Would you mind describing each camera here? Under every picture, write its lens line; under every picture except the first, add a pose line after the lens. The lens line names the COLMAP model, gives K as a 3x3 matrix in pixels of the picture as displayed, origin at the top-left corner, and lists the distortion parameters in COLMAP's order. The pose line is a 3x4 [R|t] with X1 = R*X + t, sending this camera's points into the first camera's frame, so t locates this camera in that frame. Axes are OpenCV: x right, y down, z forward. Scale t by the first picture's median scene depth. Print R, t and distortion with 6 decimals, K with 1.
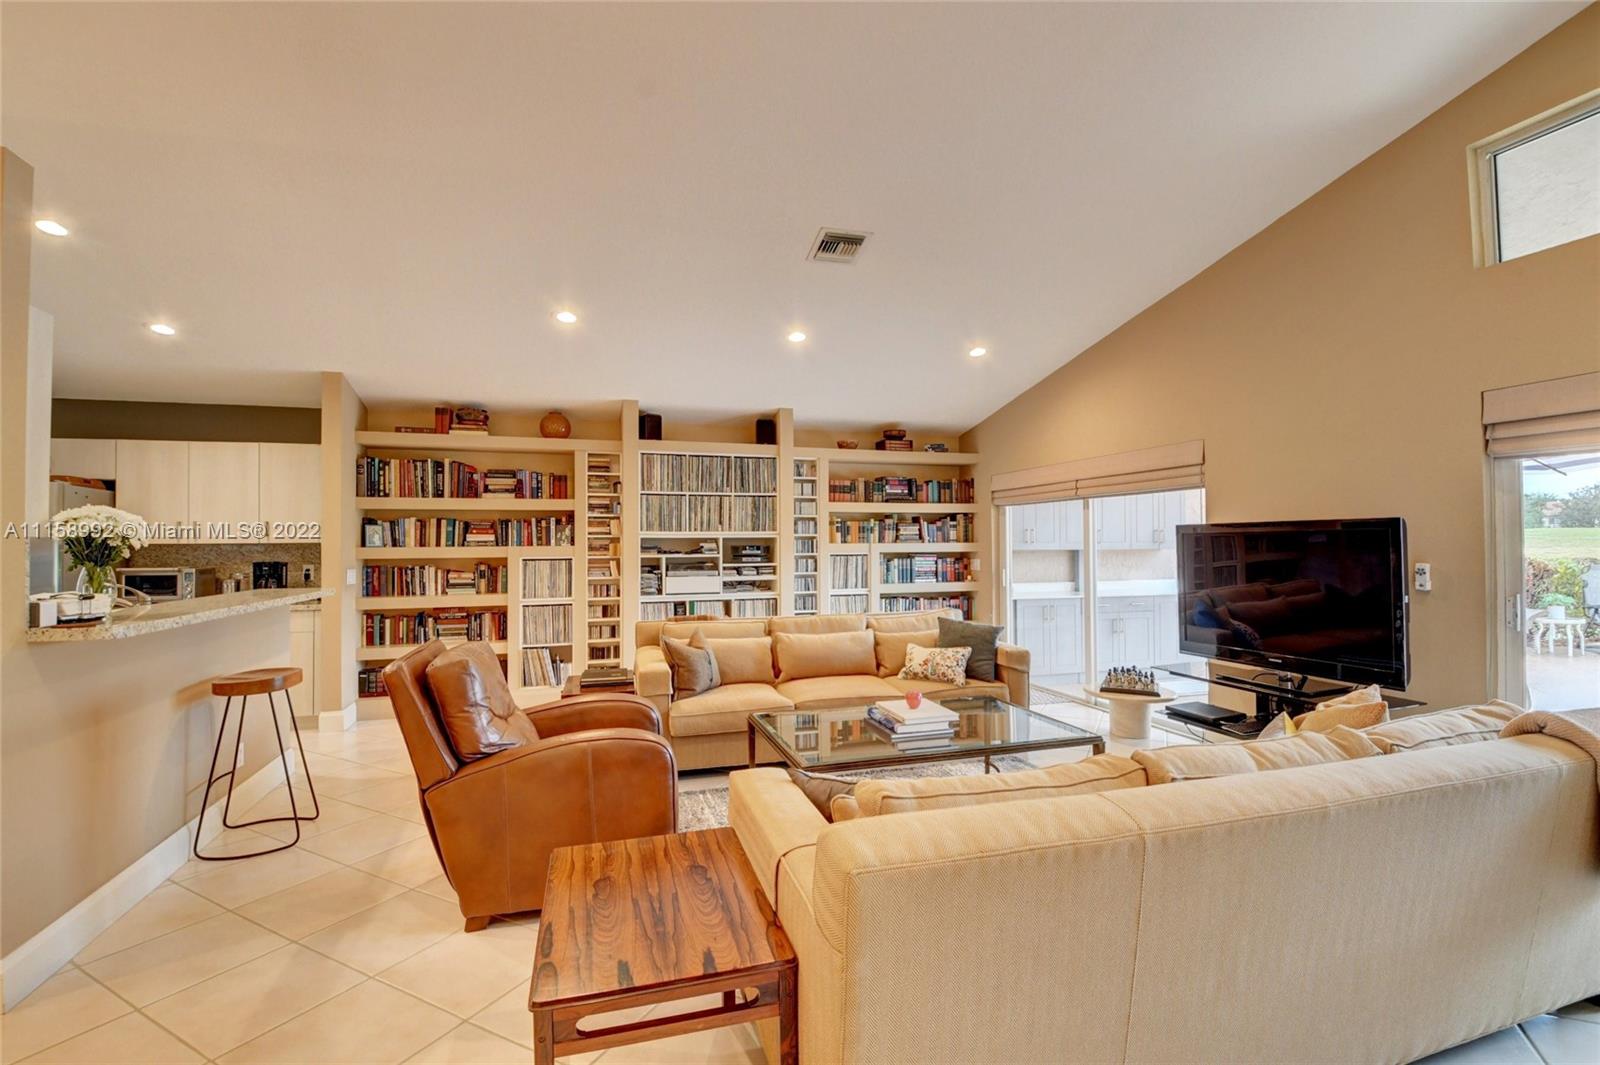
lens RADIAL K [[706.8, 0, 783.3], [0, 706.8, 541.1], [0, 0, 1]] dist [0.004030, -0.016695]
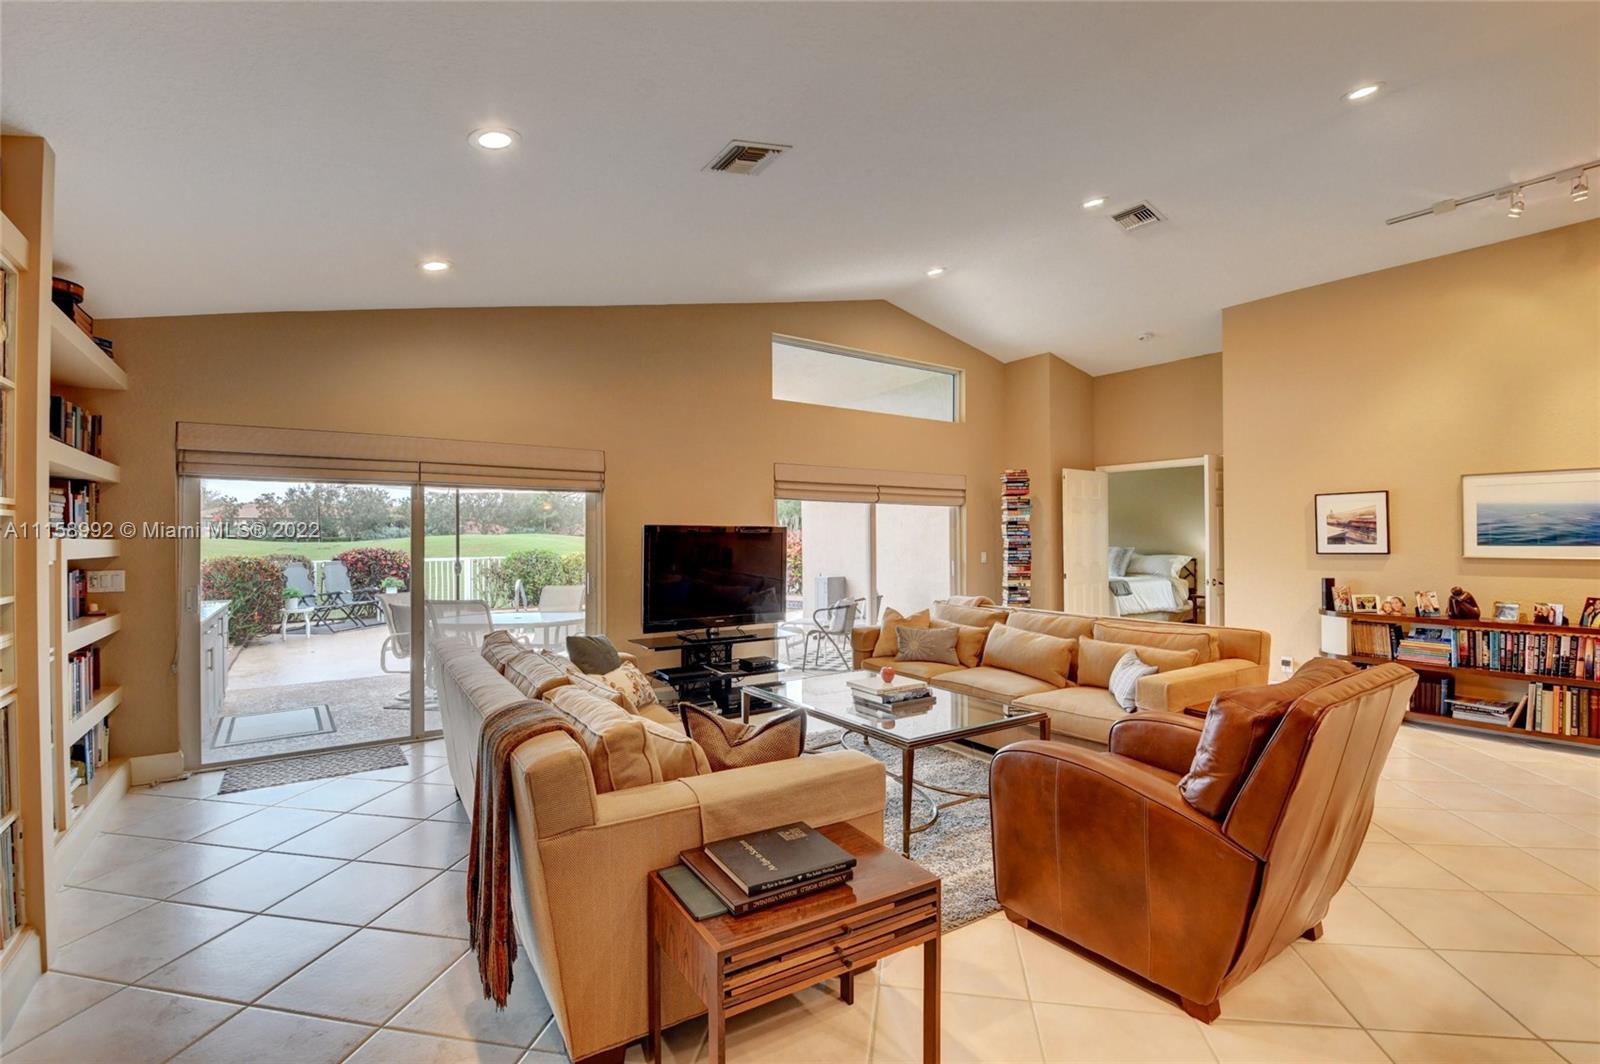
lens RADIAL K [[706.8, 0, 793.7], [0, 706.8, 533.8], [0, 0, 1]] dist [0.004030, -0.016695]
pose [[-0.340134, 0.015287, 0.940253, -0.390196], [0.001258, 0.999874, -0.015801, 0.006699], [-0.940376, -0.004191, -0.340111, 0.713596]]
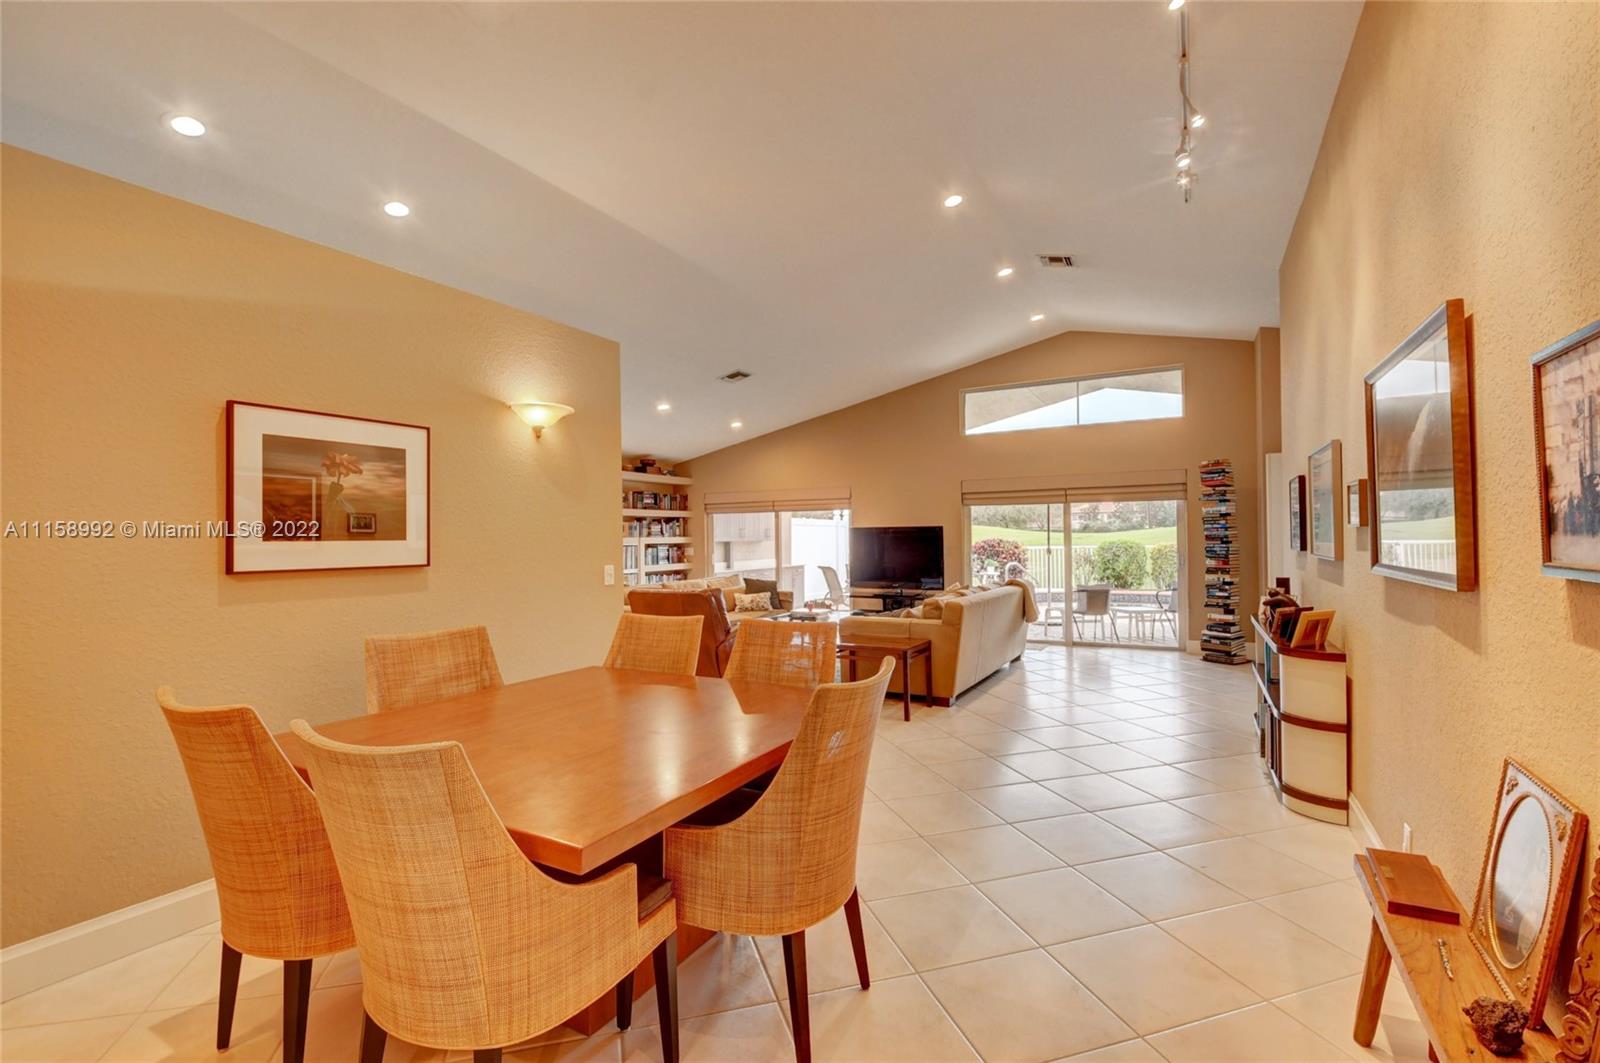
lens RADIAL K [[706.8, 0, 806.1], [0, 706.8, 530.4], [0, 0, 1]] dist [0.004030, -0.016695]
pose [[0.696856, 0.004690, 0.717196, -0.656116], [0.003119, 0.999949, -0.009570, 0.003694], [-0.717204, 0.008906, 0.696806, -0.244629]]
